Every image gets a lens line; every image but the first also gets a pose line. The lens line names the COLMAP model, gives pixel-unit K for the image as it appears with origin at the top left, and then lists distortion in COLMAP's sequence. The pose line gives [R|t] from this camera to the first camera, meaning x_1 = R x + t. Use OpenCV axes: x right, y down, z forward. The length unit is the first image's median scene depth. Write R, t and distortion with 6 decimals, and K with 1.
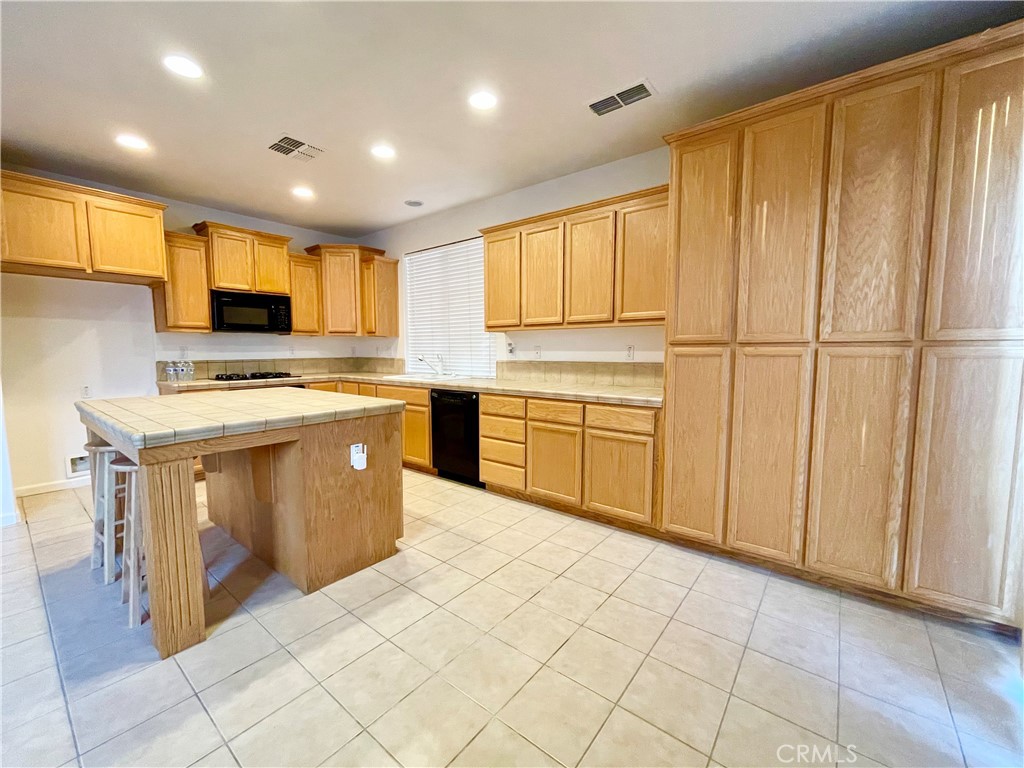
lens RADIAL K [[413.4, 0, 515.5], [0, 413.4, 384.6], [0, 0, 1]] dist [-0.001689, 0.001034]
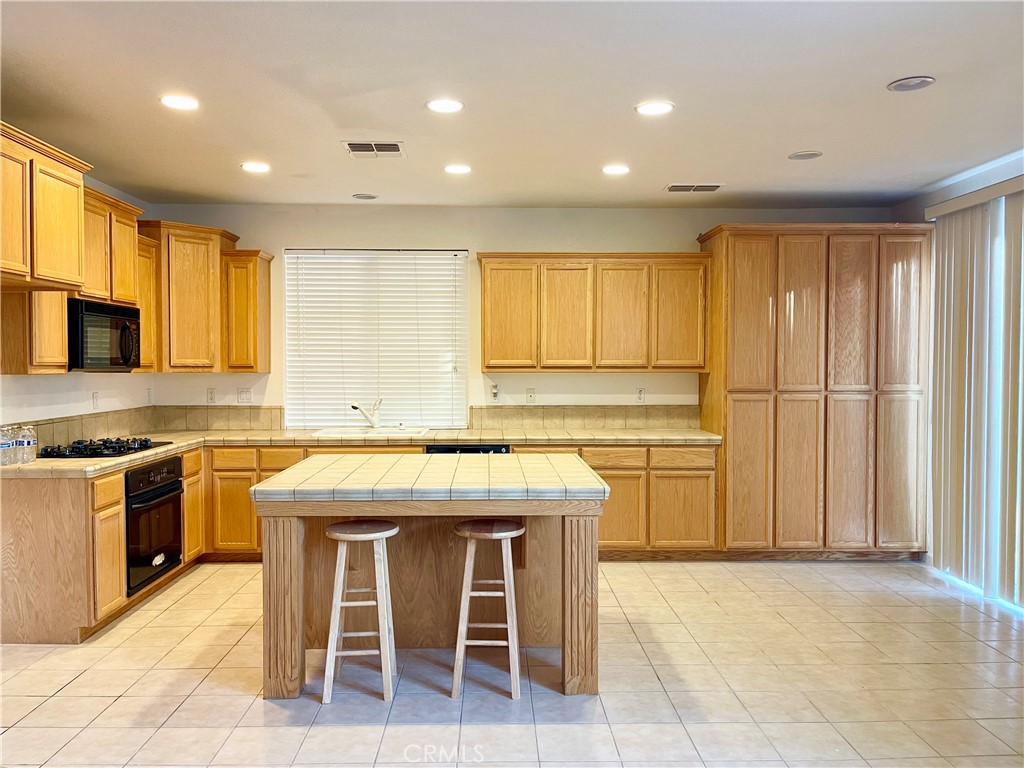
lens RADIAL K [[765.7, 0, 506.3], [0, 765.7, 382.5], [0, 0, 1]] dist [0.041523, -0.006991]
pose [[0.769956, -0.014785, 0.637926, -1.411473], [0.052265, 0.997834, -0.039955, -0.060942], [-0.635954, 0.064105, 0.769060, -0.294500]]
